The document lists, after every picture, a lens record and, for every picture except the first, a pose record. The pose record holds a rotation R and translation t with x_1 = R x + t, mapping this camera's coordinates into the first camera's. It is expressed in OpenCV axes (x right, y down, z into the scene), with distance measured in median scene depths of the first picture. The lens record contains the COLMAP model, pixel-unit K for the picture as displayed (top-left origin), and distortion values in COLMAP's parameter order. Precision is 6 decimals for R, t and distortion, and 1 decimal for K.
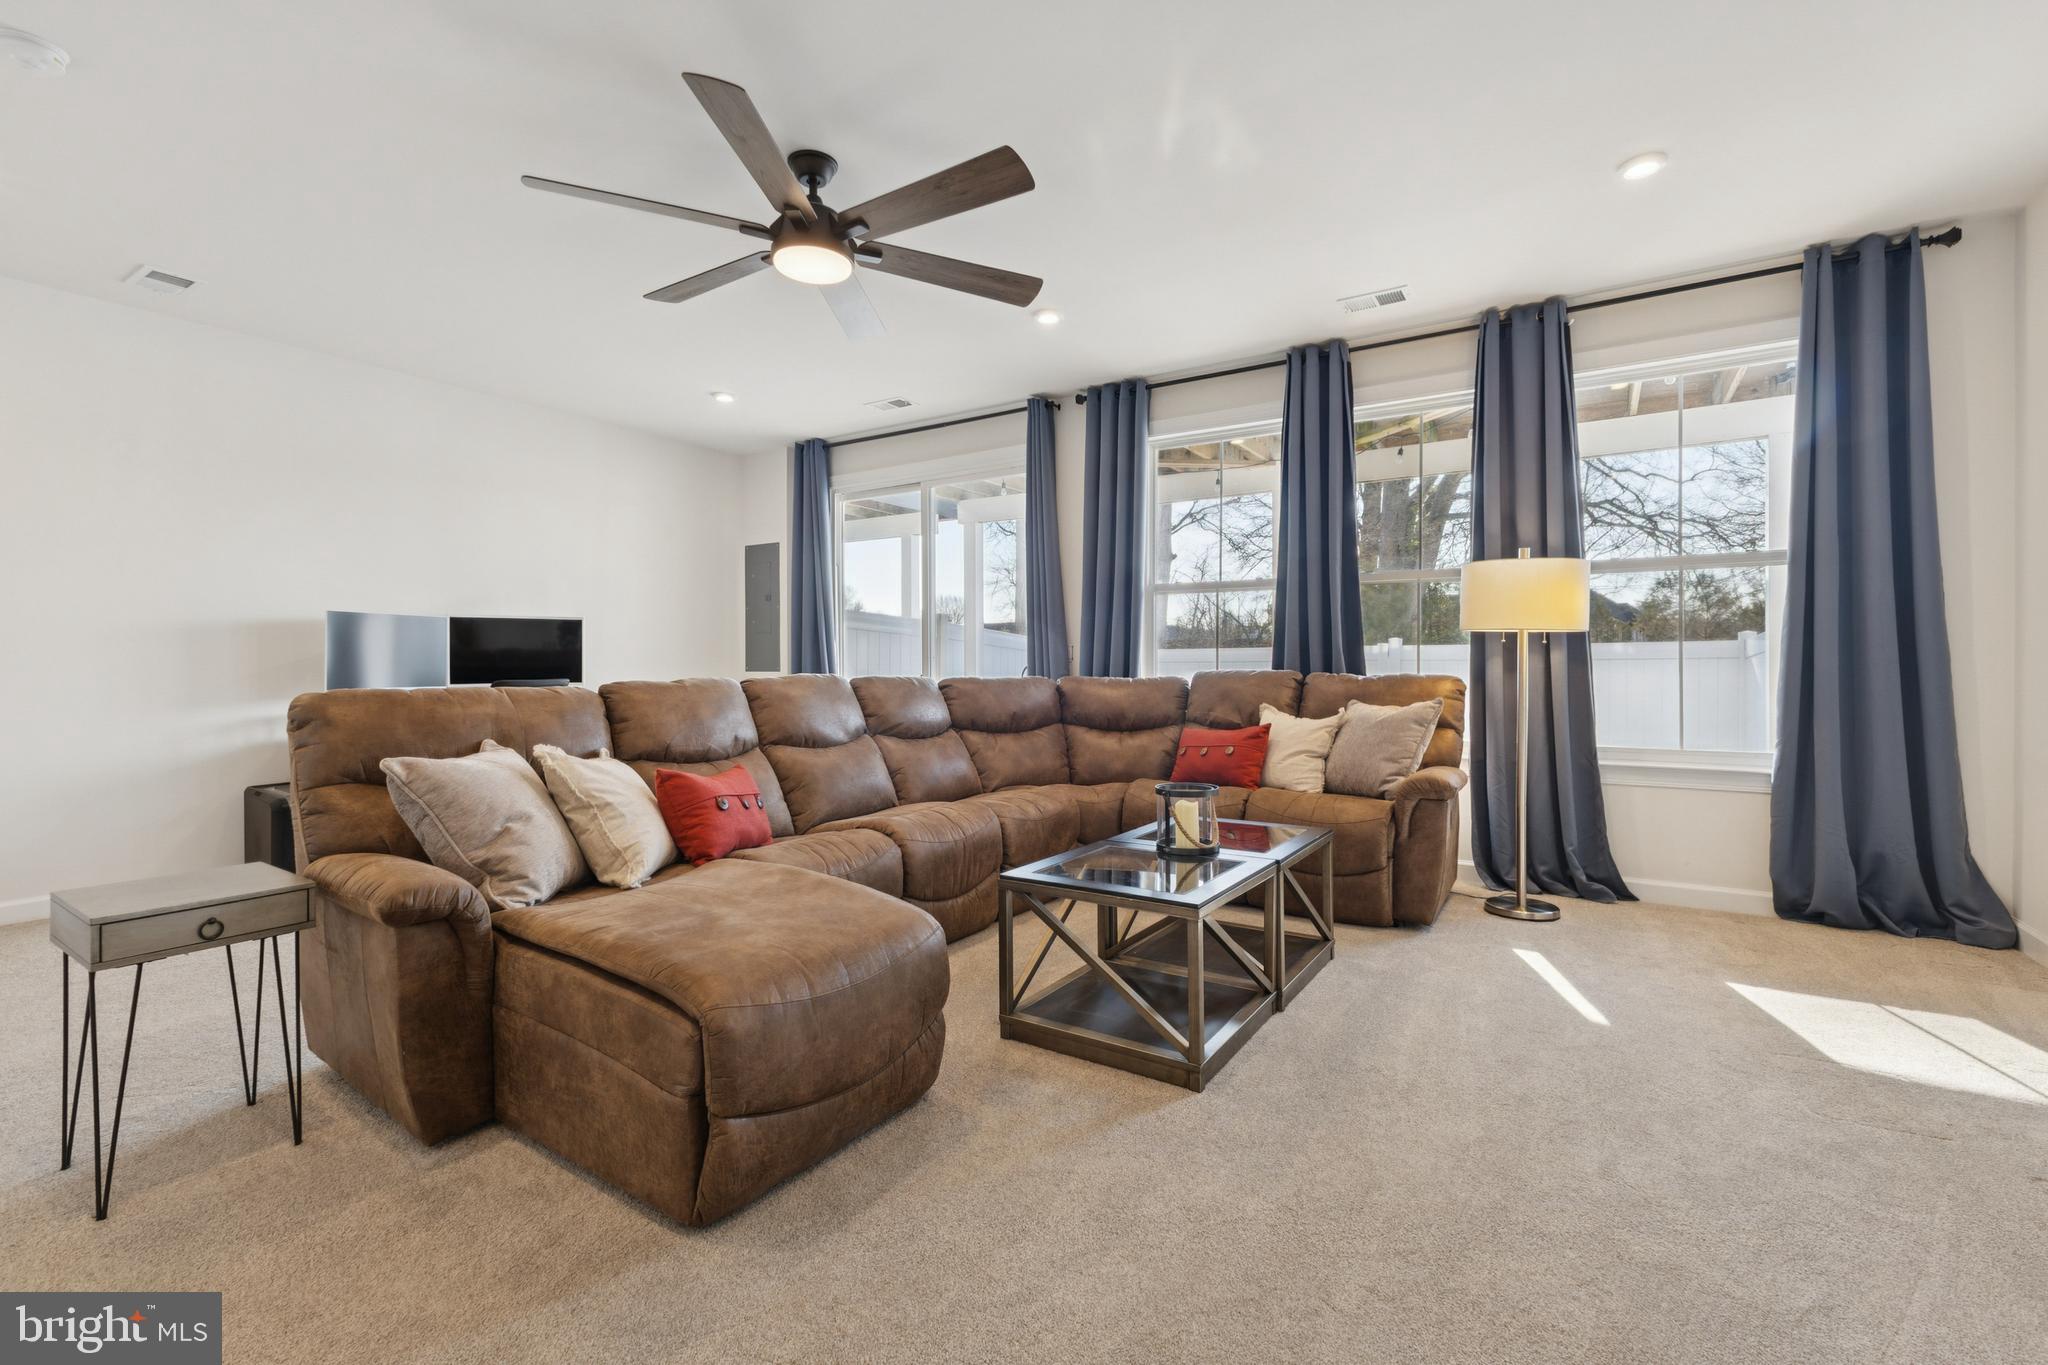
lens RADIAL K [[899.7, 0, 1031.9], [0, 899.7, 657.5], [0, 0, 1]] dist [0.010540, 0.000023]
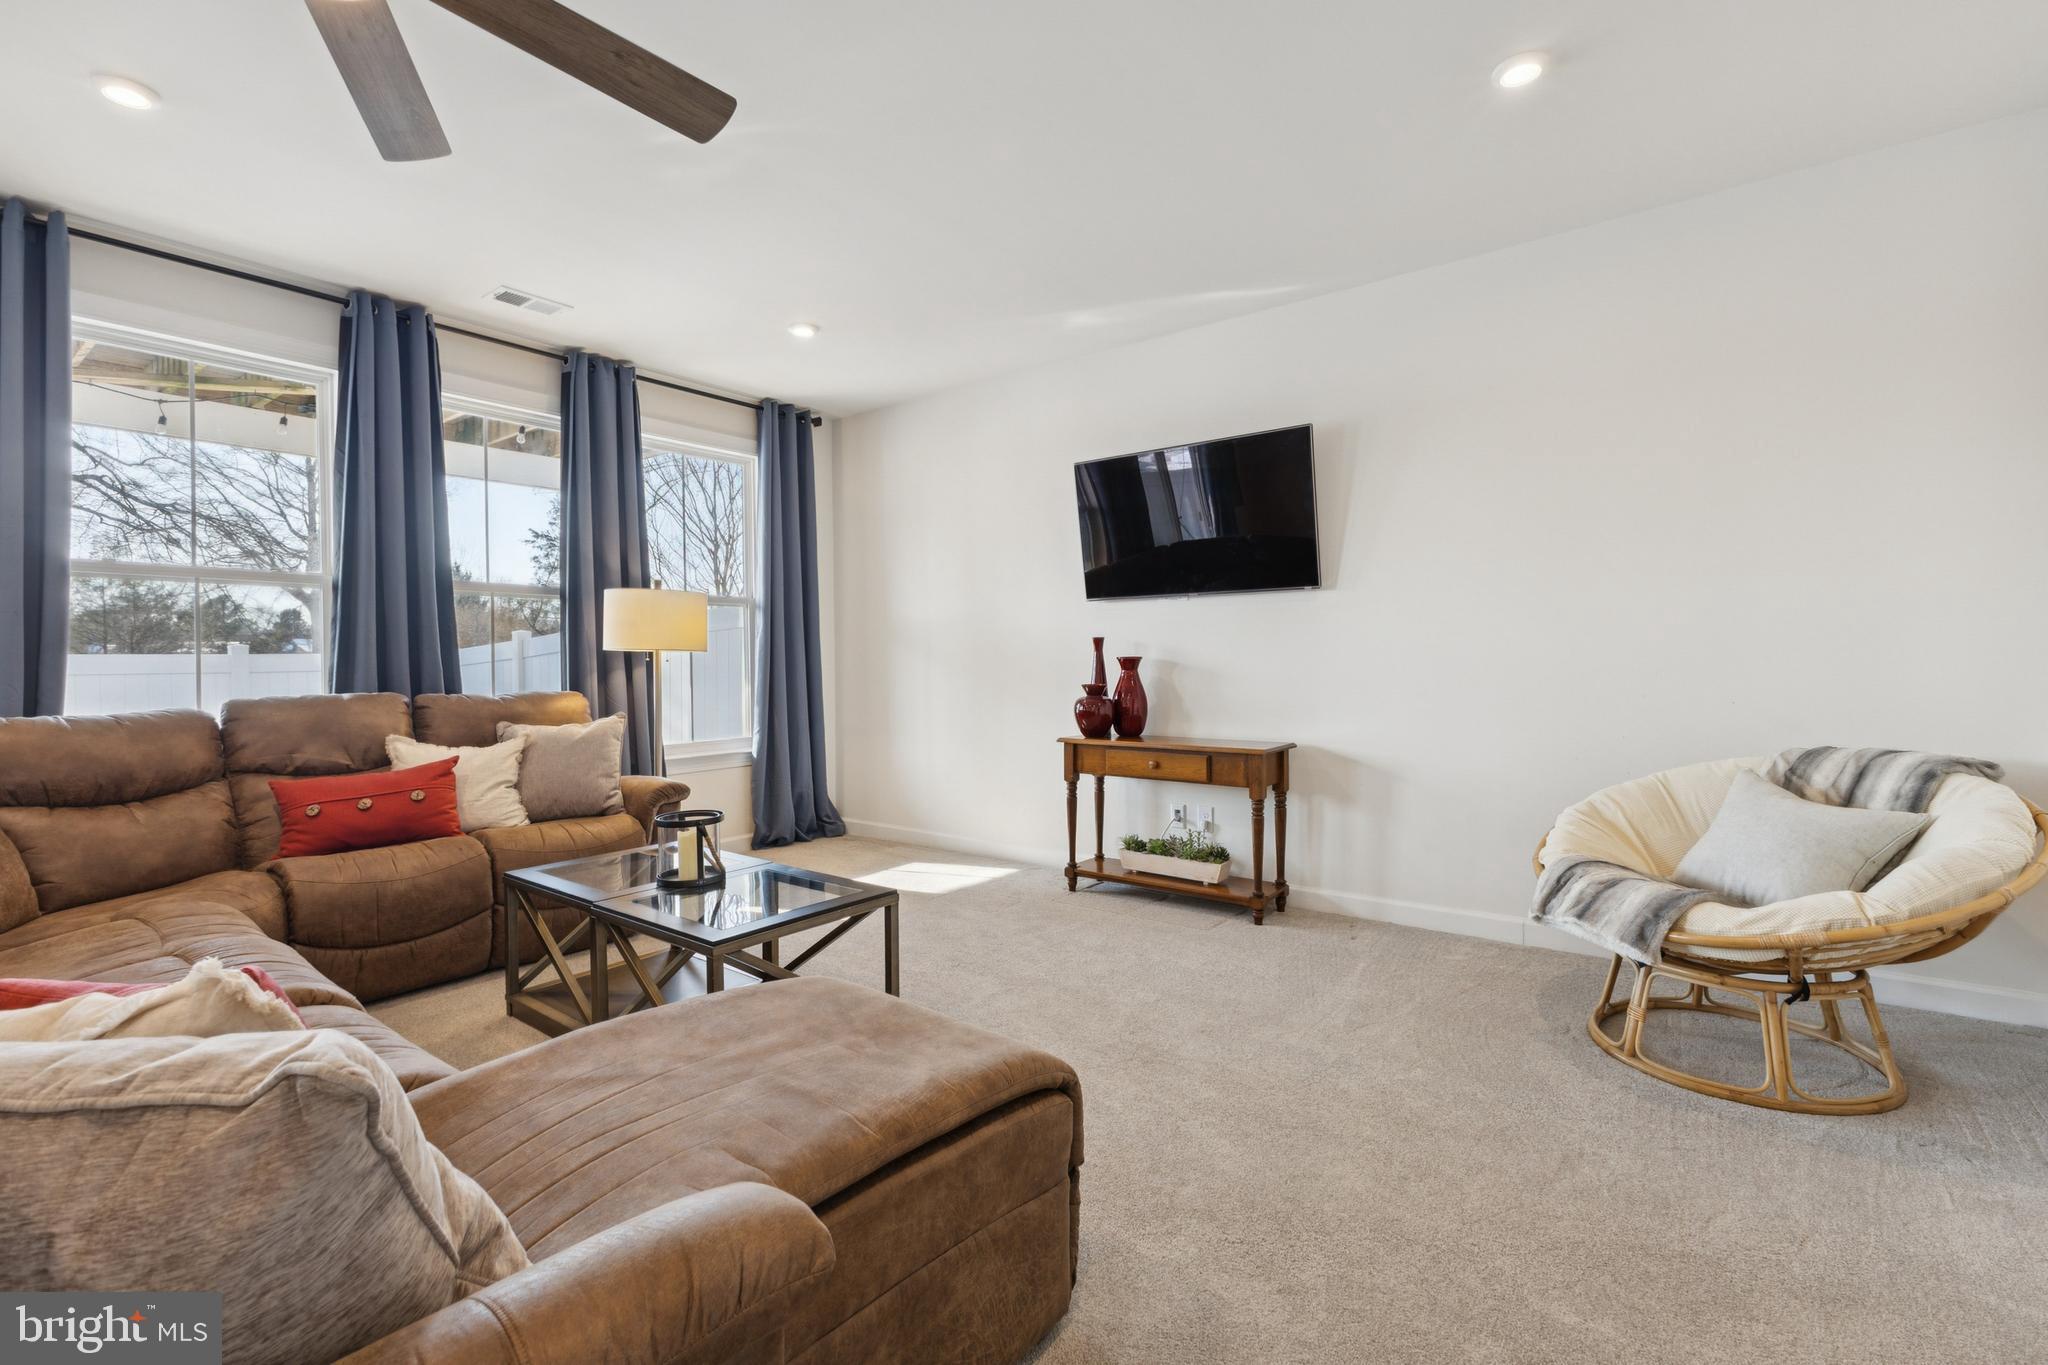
lens RADIAL K [[899.7, 0, 1031.9], [0, 899.7, 657.5], [0, 0, 1]] dist [0.010540, 0.000023]
pose [[0.090253, 0.003770, 0.995912, -0.502139], [0.004594, 0.999981, -0.004202, -0.011984], [-0.995908, 0.004954, 0.090234, 0.367924]]
